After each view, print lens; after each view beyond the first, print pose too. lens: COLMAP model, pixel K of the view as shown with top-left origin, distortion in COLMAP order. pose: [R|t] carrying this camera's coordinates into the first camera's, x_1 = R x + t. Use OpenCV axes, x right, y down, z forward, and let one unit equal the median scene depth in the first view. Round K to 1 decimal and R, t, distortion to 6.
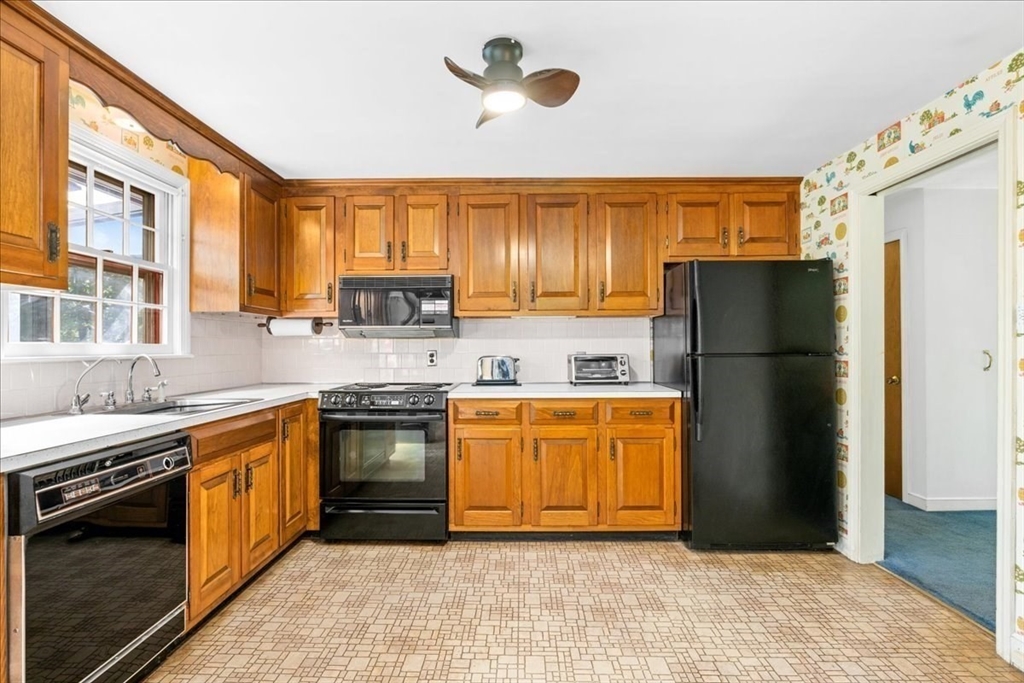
lens RADIAL K [[459.0, 0, 512.3], [0, 459.0, 343.3], [0, 0, 1]] dist [-0.002816, 0.000348]
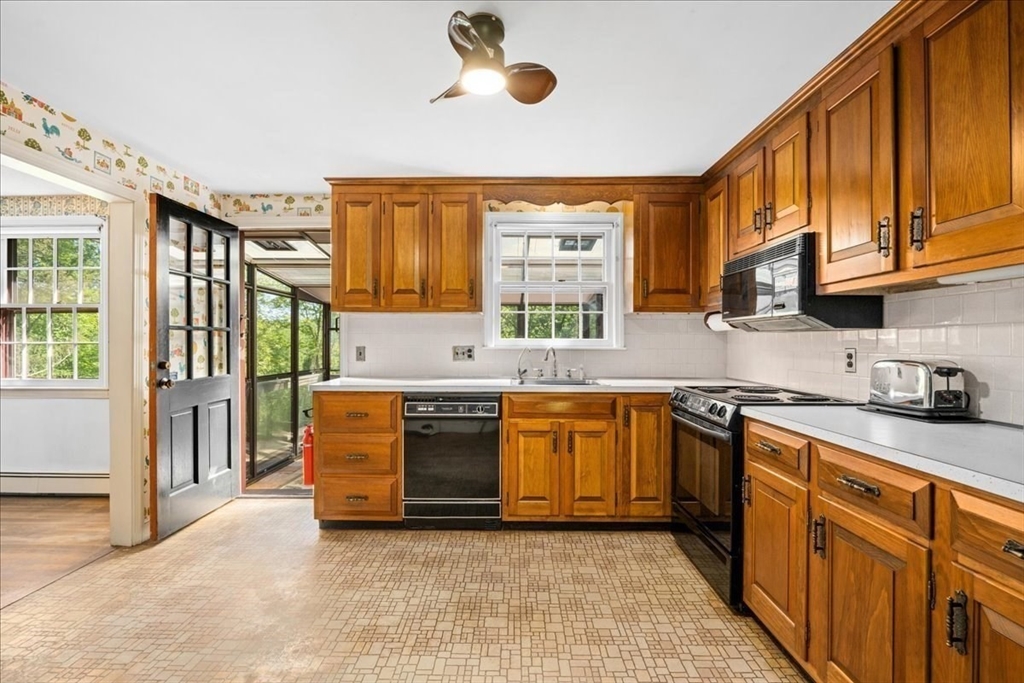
lens RADIAL K [[459.0, 0, 512.4], [0, 459.0, 340.5], [0, 0, 1]] dist [-0.002816, 0.000348]
pose [[0.035896, 0.001327, -0.999355, 0.682231], [0.003316, 0.999993, 0.001447, 0.002772], [0.999350, -0.003366, 0.035891, 0.750611]]
